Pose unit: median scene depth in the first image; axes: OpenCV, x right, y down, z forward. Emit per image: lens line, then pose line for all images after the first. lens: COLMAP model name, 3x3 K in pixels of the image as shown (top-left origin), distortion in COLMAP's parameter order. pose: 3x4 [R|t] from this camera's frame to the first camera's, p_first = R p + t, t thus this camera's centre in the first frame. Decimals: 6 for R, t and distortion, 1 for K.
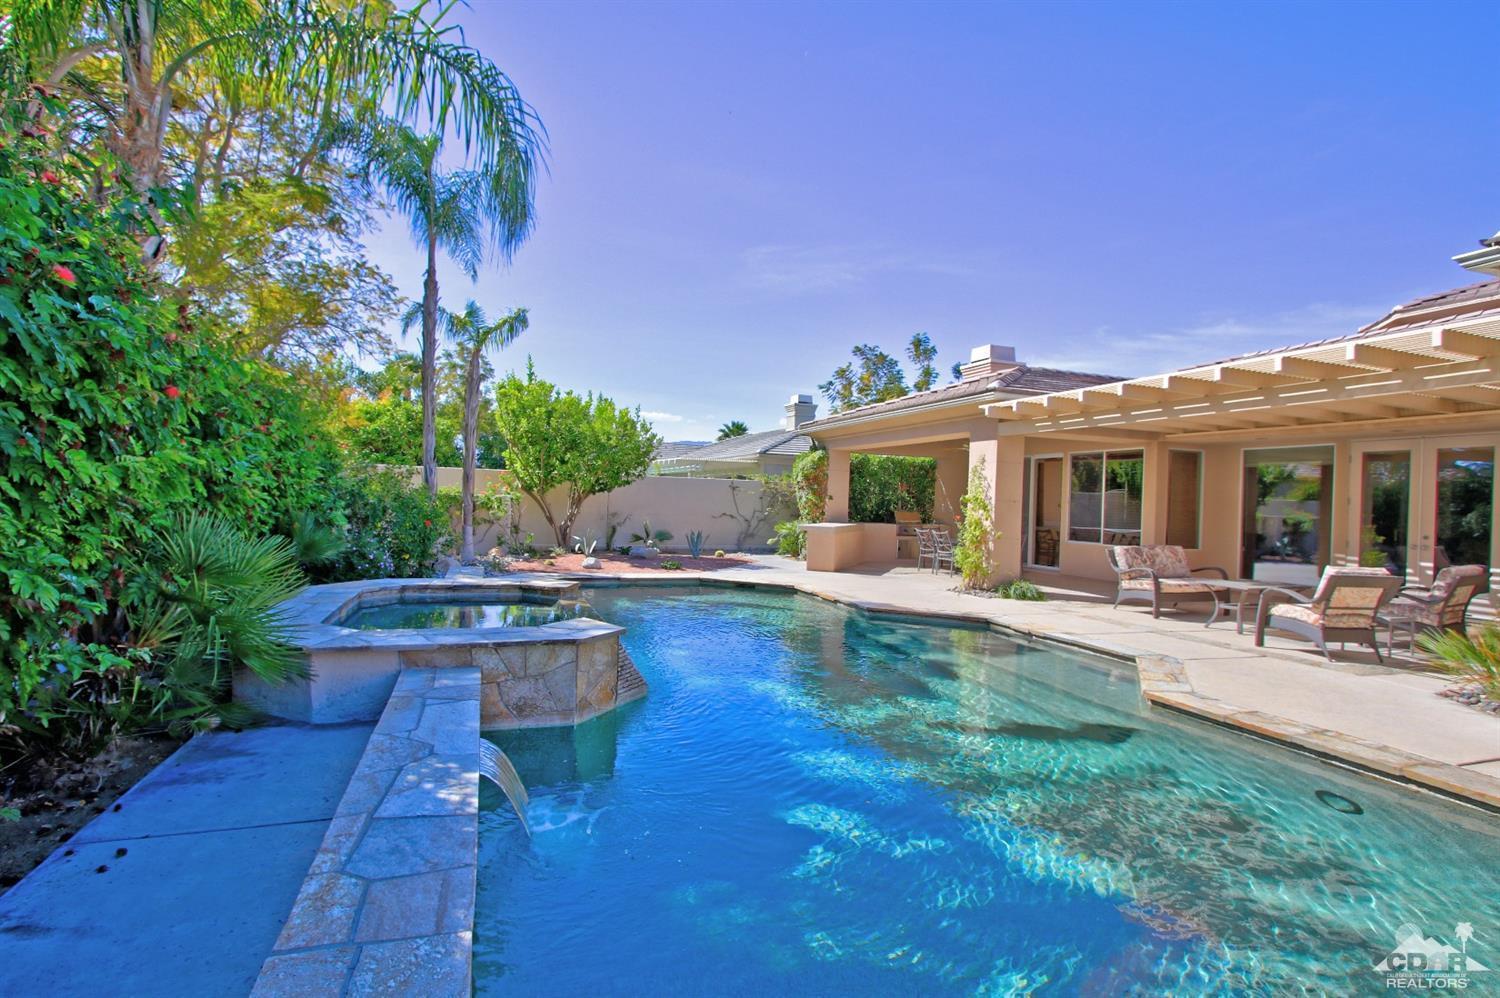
lens RADIAL K [[722.4, 0, 740.2], [0, 722.4, 502.4], [0, 0, 1]] dist [-0.019046, 0.004038]
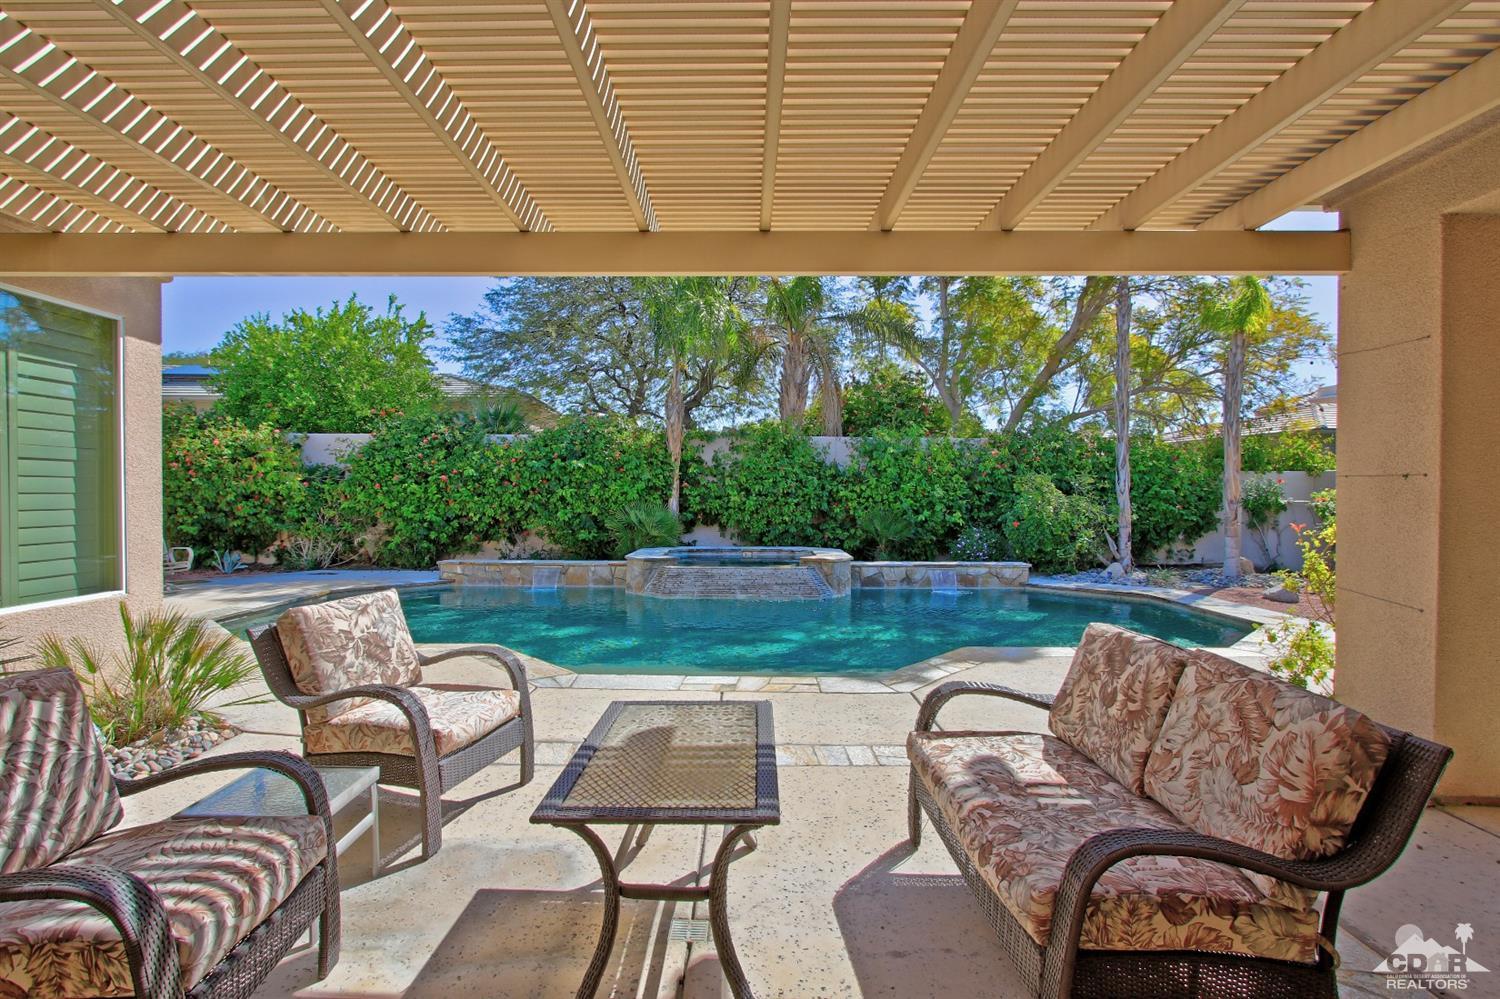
lens RADIAL K [[722.4, 0, 735.8], [0, 722.4, 502.6], [0, 0, 1]] dist [-0.019046, 0.004038]
pose [[-0.343221, -0.021780, -0.939002, 0.748950], [-0.018317, 0.999696, -0.016492, 0.018883], [0.939076, 0.011540, -0.343515, 0.861638]]
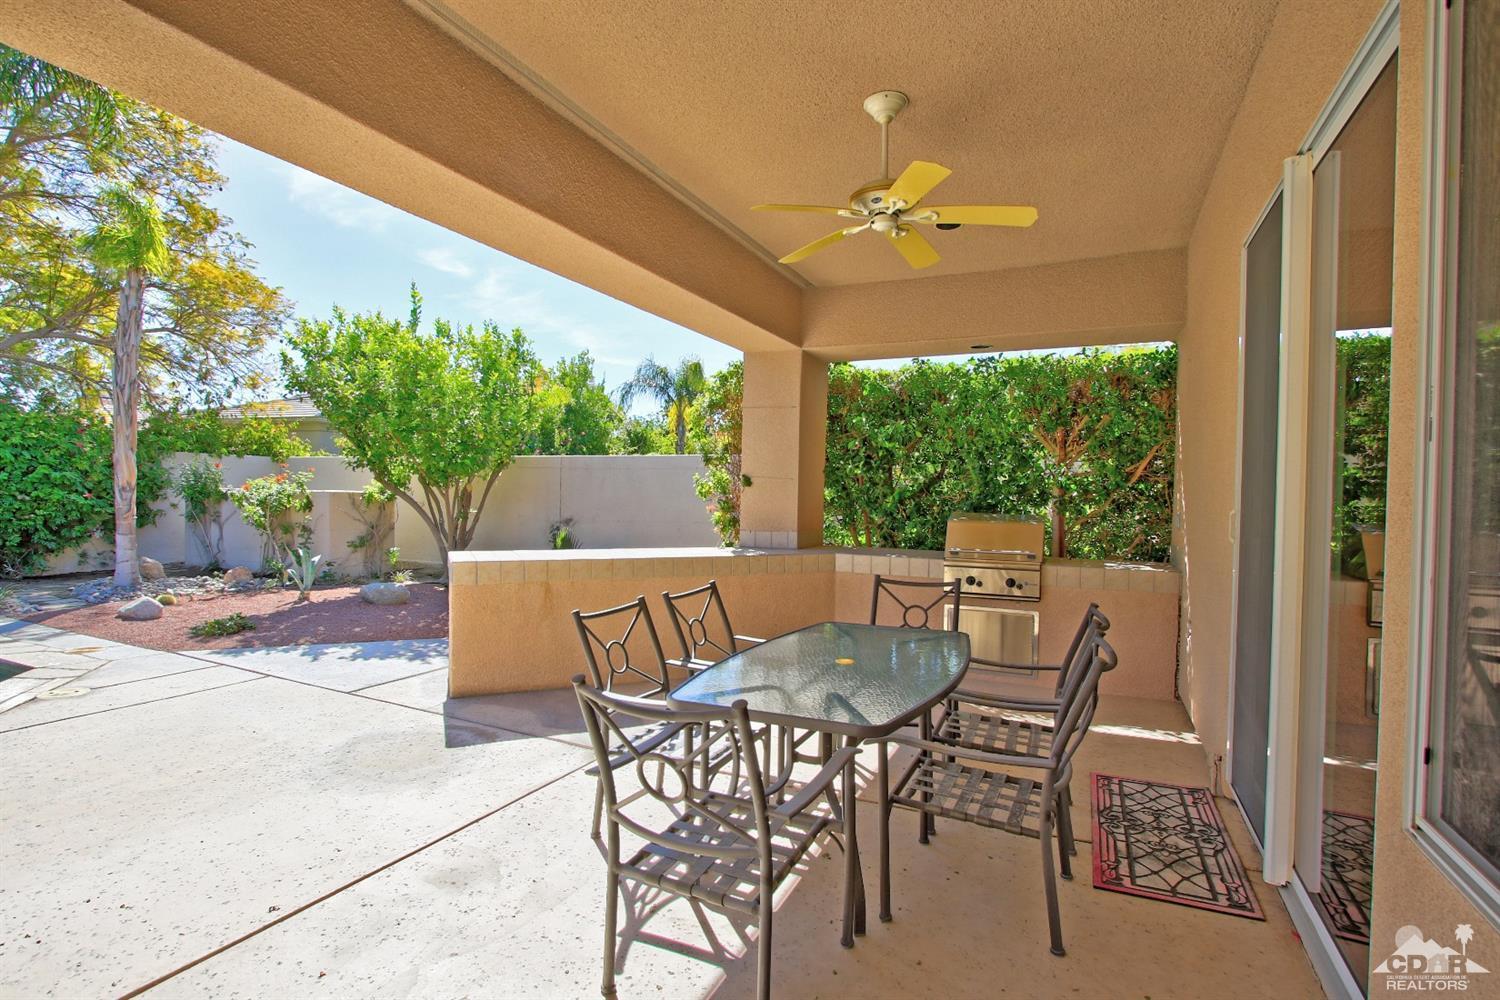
lens RADIAL K [[722.4, 0, 744.5], [0, 722.4, 498.0], [0, 0, 1]] dist [-0.019046, 0.004038]
pose [[0.706720, -0.013700, -0.707361, 0.583447], [0.002593, 0.999856, -0.016774, 0.012969], [0.707489, 0.010020, 0.706654, 1.099211]]
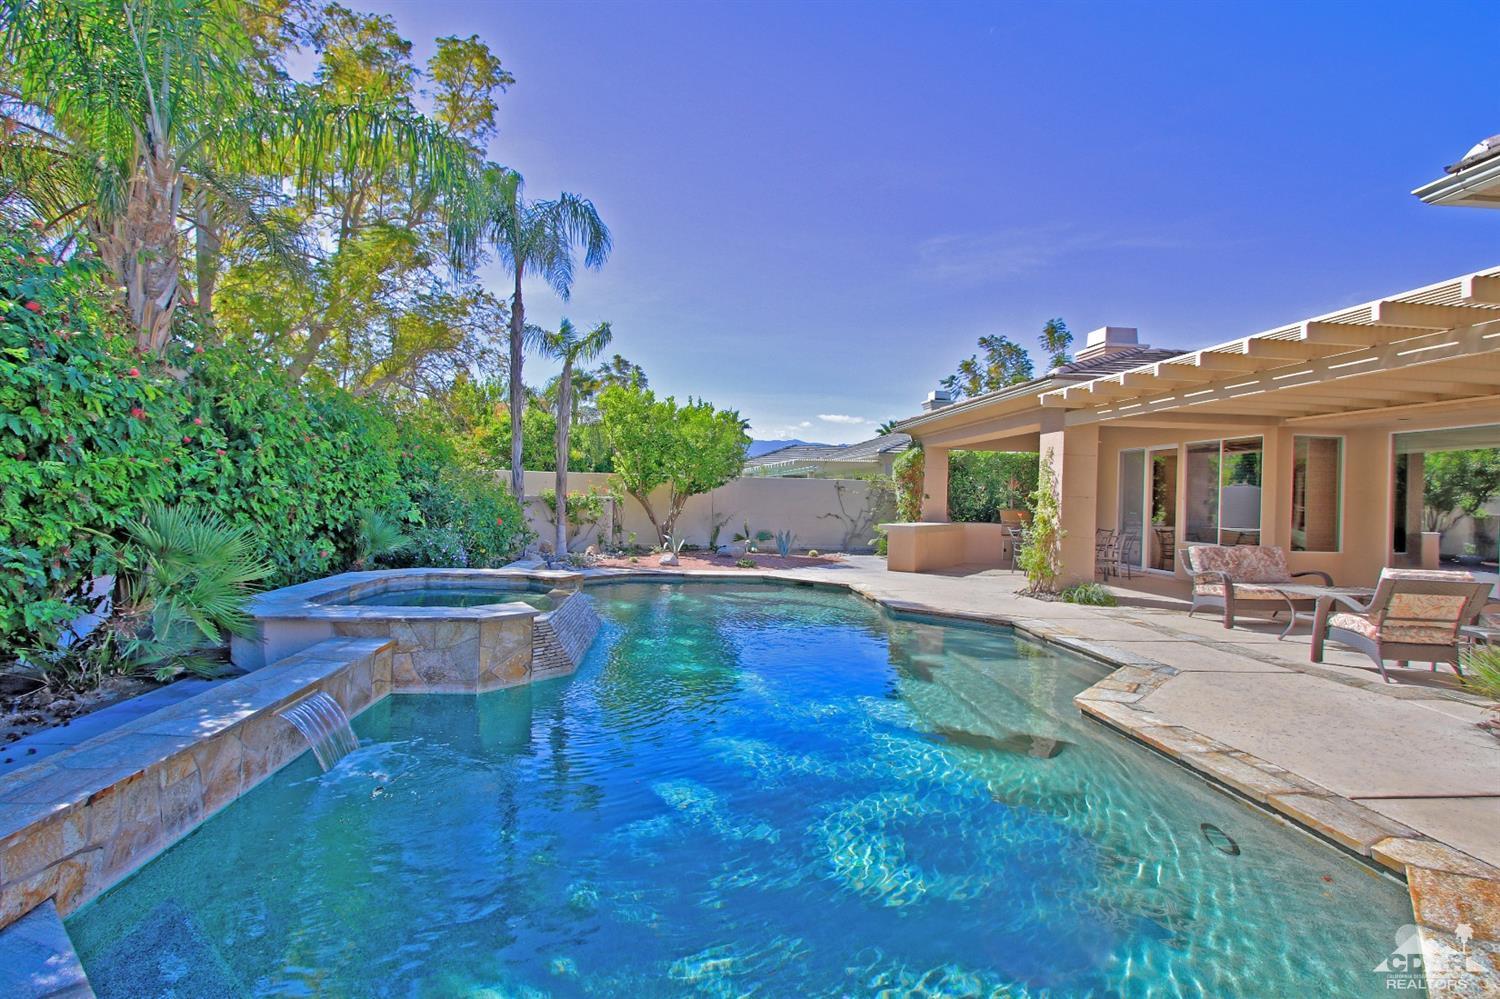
lens RADIAL K [[727.0, 0, 740.8], [0, 727.0, 500.4], [0, 0, 1]] dist [-0.012551, 0.000283]
pose [[0.969702, -0.008256, -0.244153, 0.181529], [0.006615, 0.999950, -0.007540, 0.006750], [0.244203, 0.005697, 0.969707, -0.001330]]
